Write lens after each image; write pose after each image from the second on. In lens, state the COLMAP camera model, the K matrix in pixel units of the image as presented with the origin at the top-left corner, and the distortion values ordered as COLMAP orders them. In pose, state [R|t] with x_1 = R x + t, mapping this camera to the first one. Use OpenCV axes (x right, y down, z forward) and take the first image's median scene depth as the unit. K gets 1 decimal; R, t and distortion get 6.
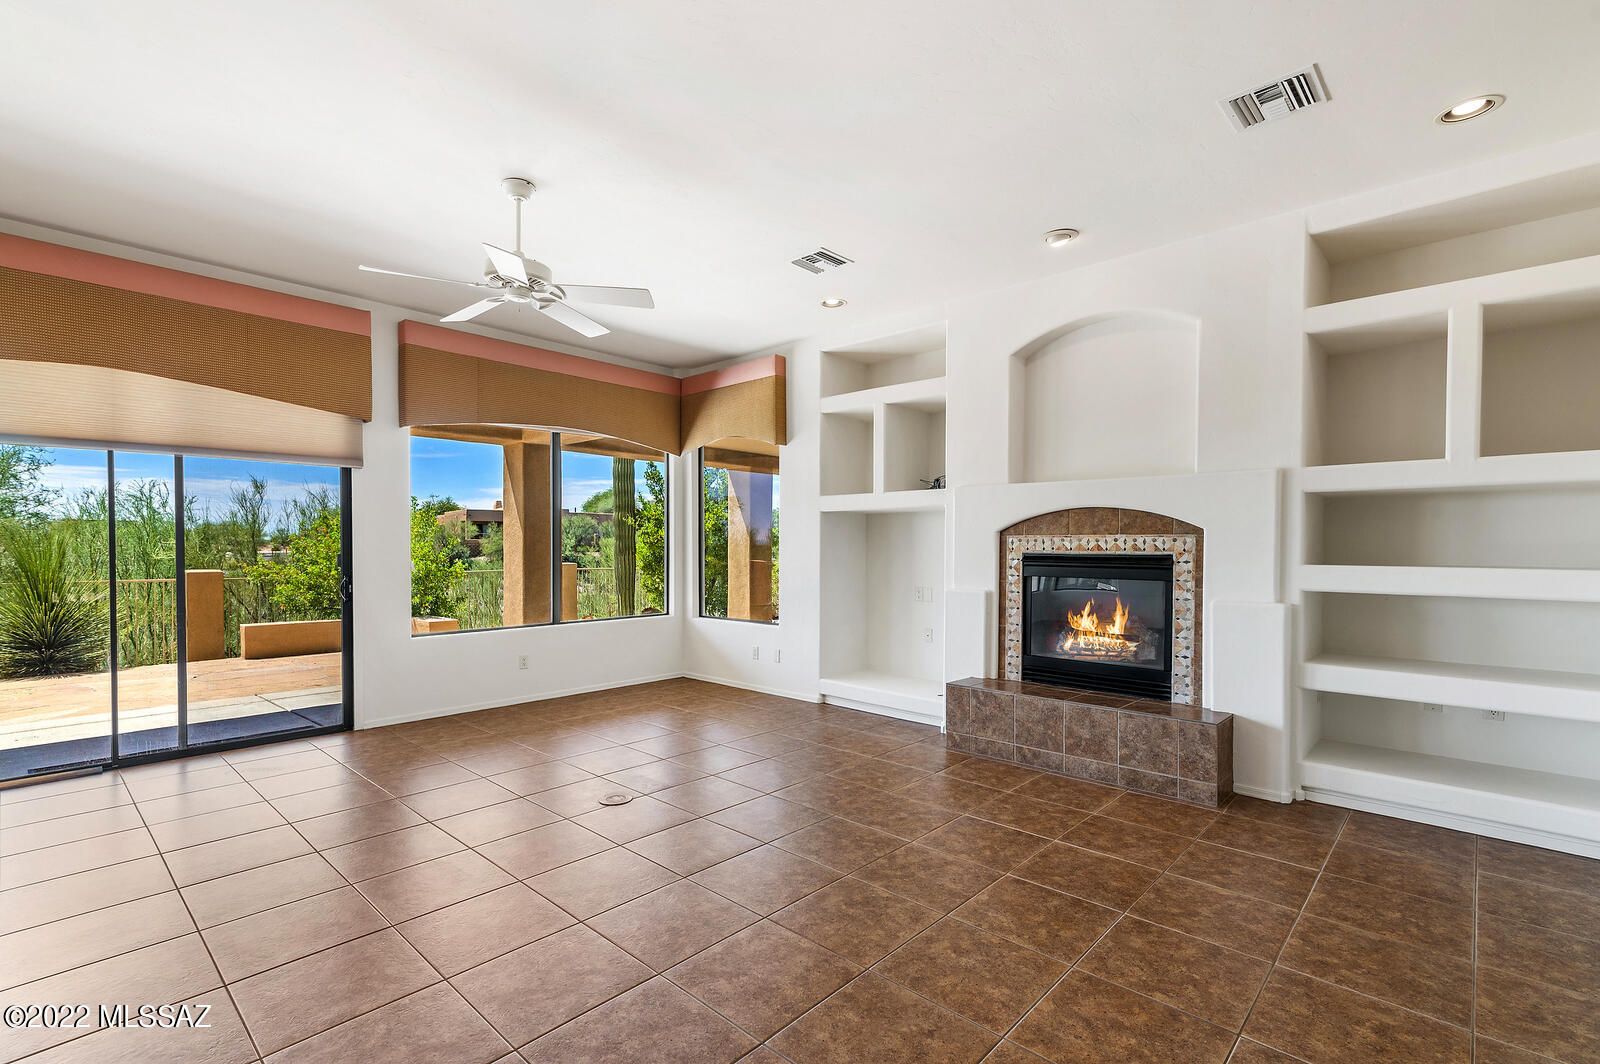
lens RADIAL K [[730.7, 0, 792.8], [0, 730.7, 557.7], [0, 0, 1]] dist [0.022051, -0.001159]
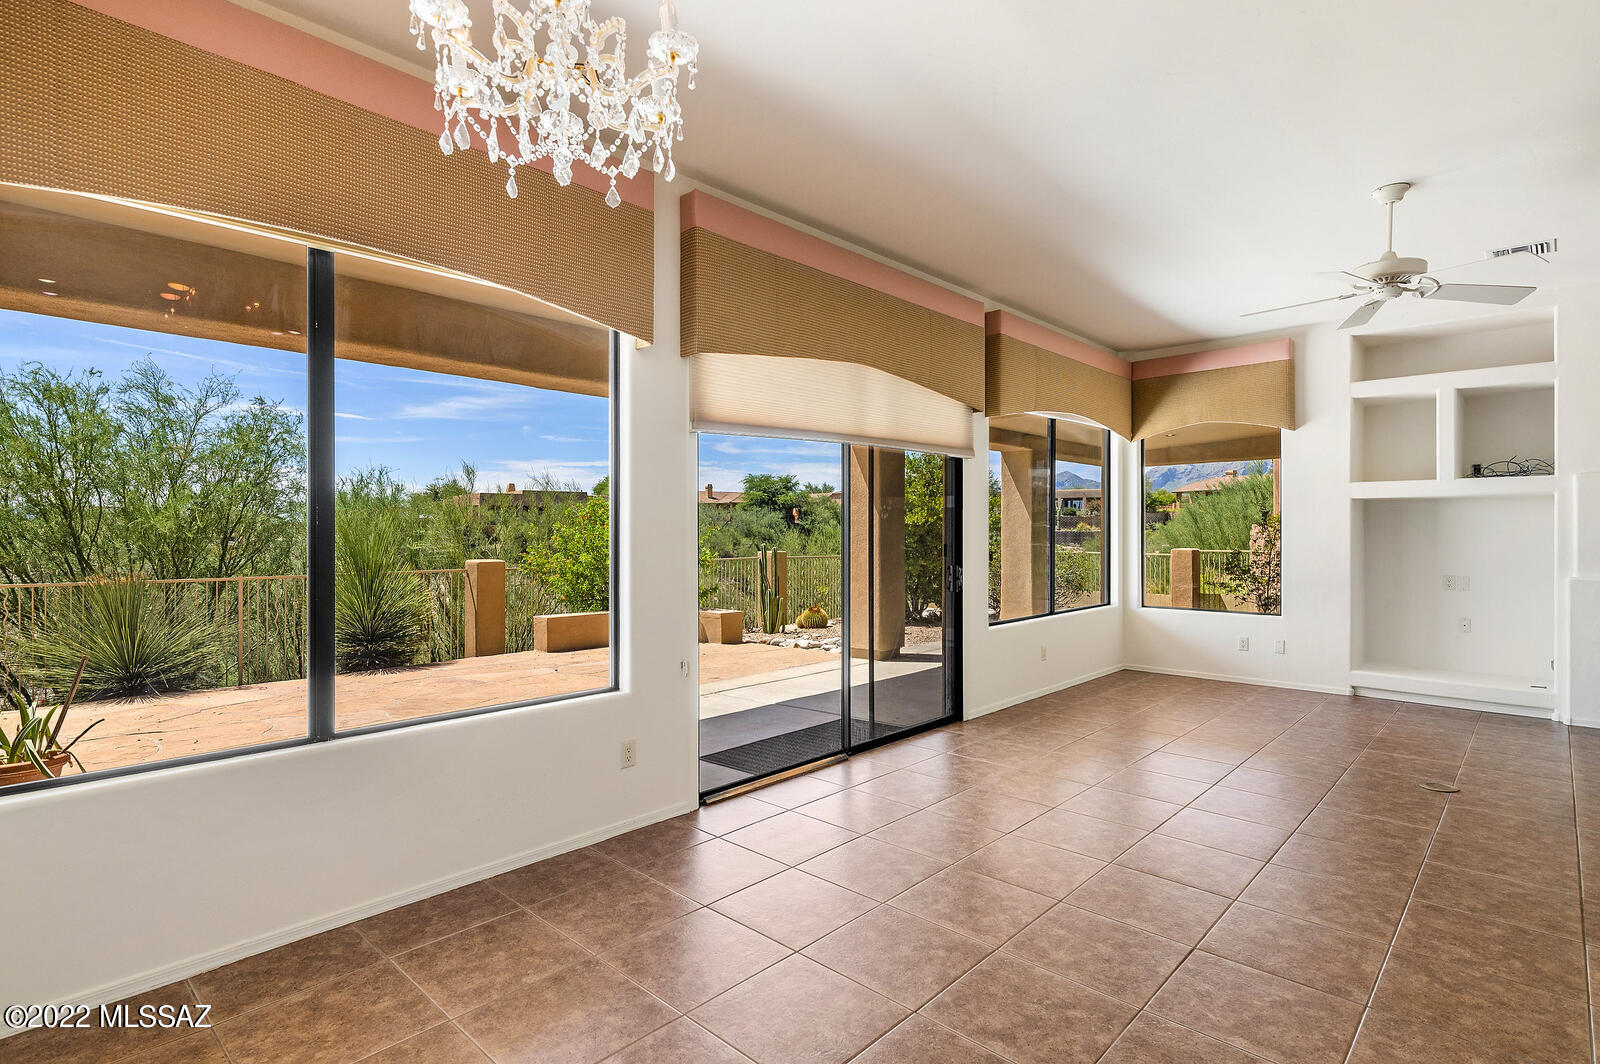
lens RADIAL K [[818.4, 0, 800.2], [0, 818.4, 529.8], [0, 0, 1]] dist [0.020177, 0.001240]
pose [[0.999965, -0.000648, 0.008309, -0.683426], [0.000814, 0.999801, -0.019932, 0.000209], [-0.008295, 0.019938, 0.999767, -0.092600]]
